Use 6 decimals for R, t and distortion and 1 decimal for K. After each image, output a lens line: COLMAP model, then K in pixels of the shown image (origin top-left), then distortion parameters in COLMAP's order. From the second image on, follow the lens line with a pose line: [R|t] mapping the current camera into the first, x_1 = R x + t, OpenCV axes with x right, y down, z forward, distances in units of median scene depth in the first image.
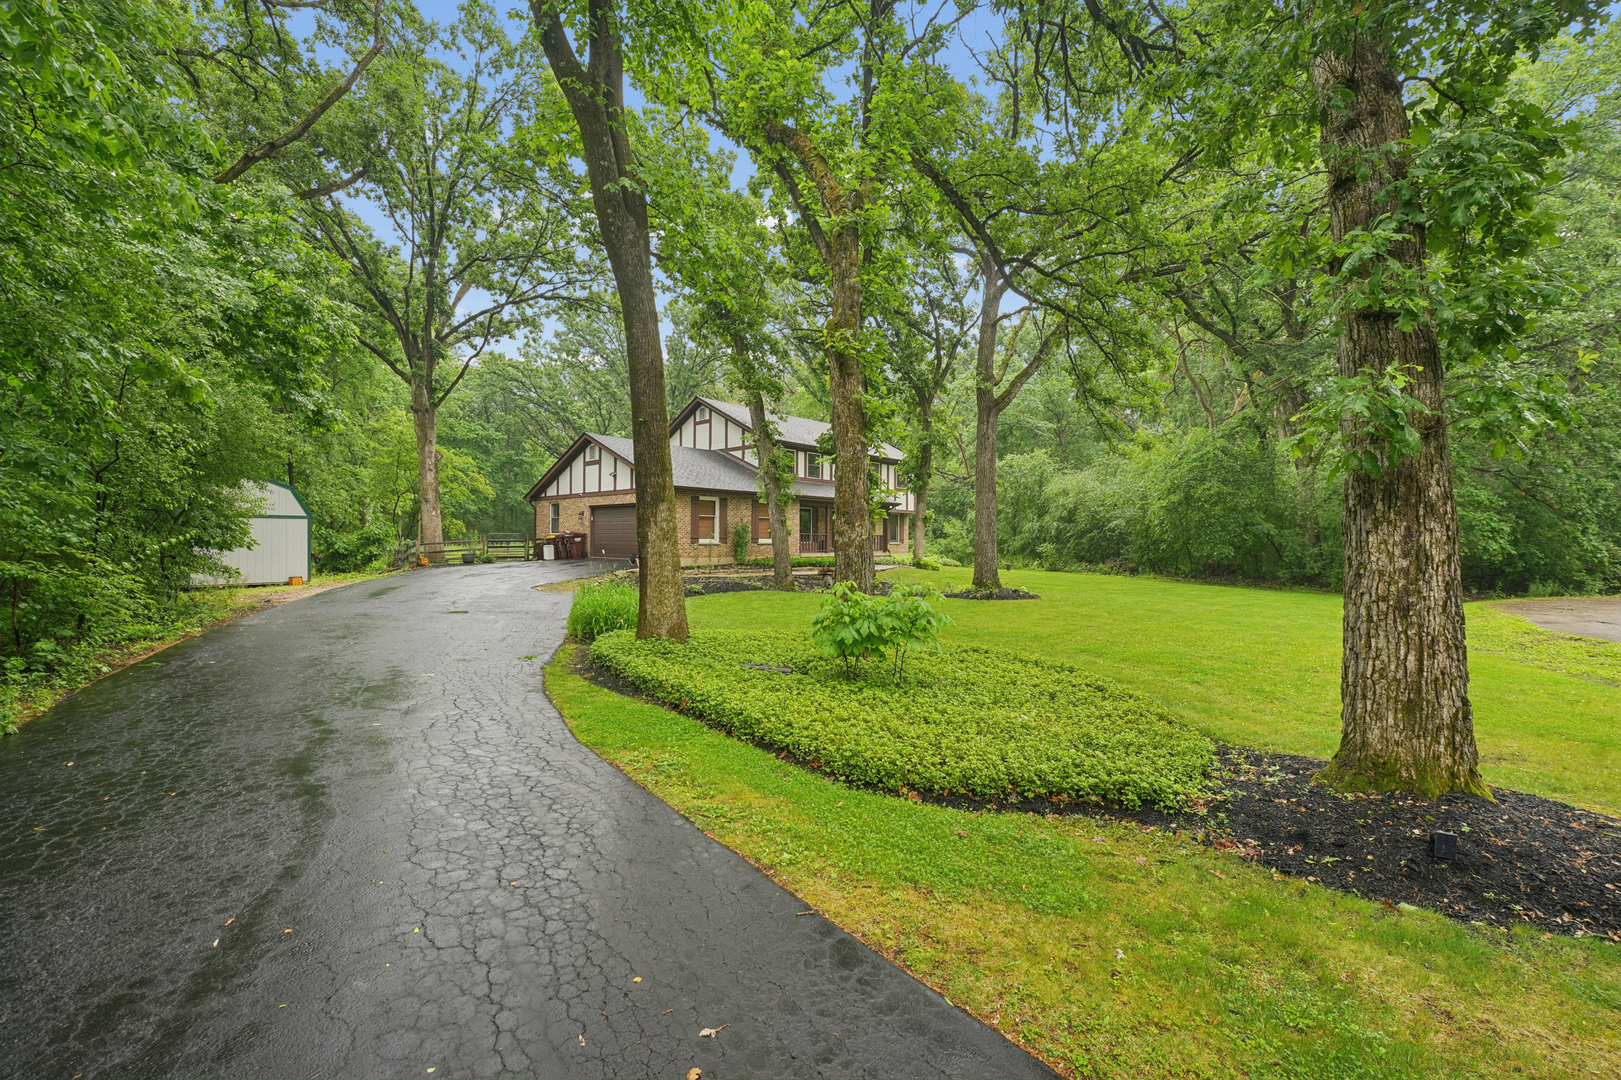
lens RADIAL K [[664.8, 0, 818.3], [0, 664.8, 545.7], [0, 0, 1]] dist [-0.022847, 0.000105]
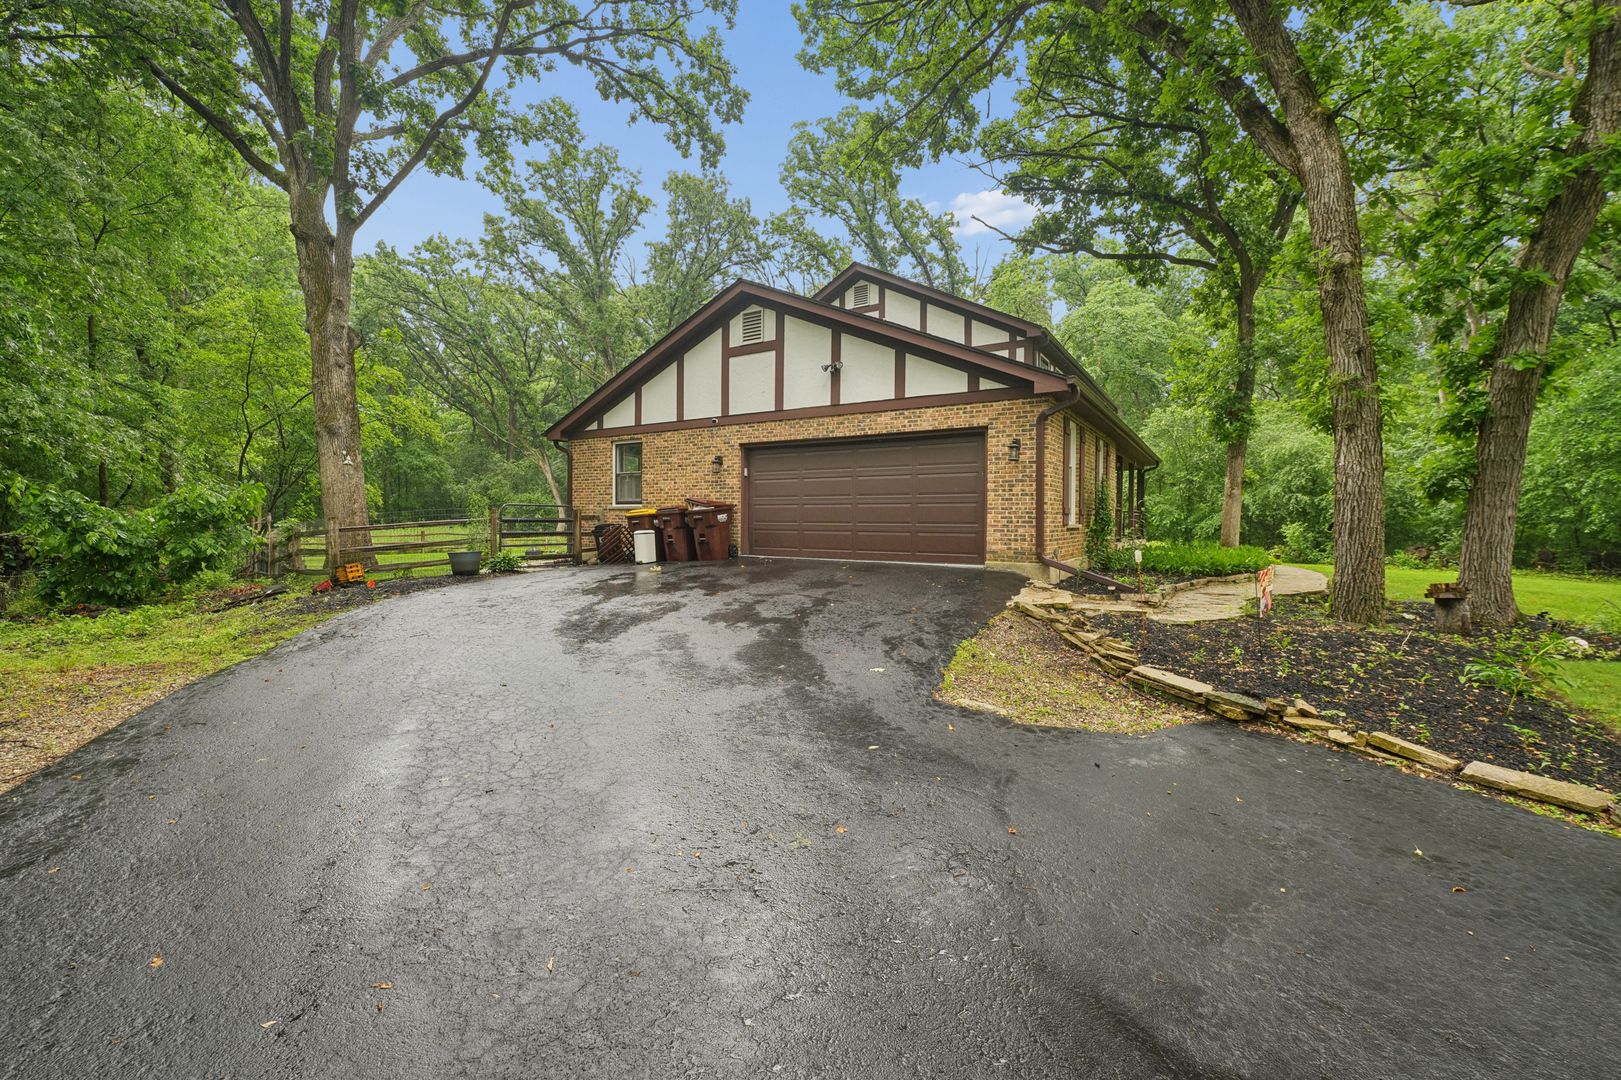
lens RADIAL K [[664.8, 0, 802.7], [0, 664.8, 527.7], [0, 0, 1]] dist [-0.022847, 0.000105]
pose [[0.985256, -0.003769, 0.171047, -0.373460], [0.003145, 0.999987, 0.003921, -0.004175], [-0.171060, -0.003325, 0.985255, 0.530413]]
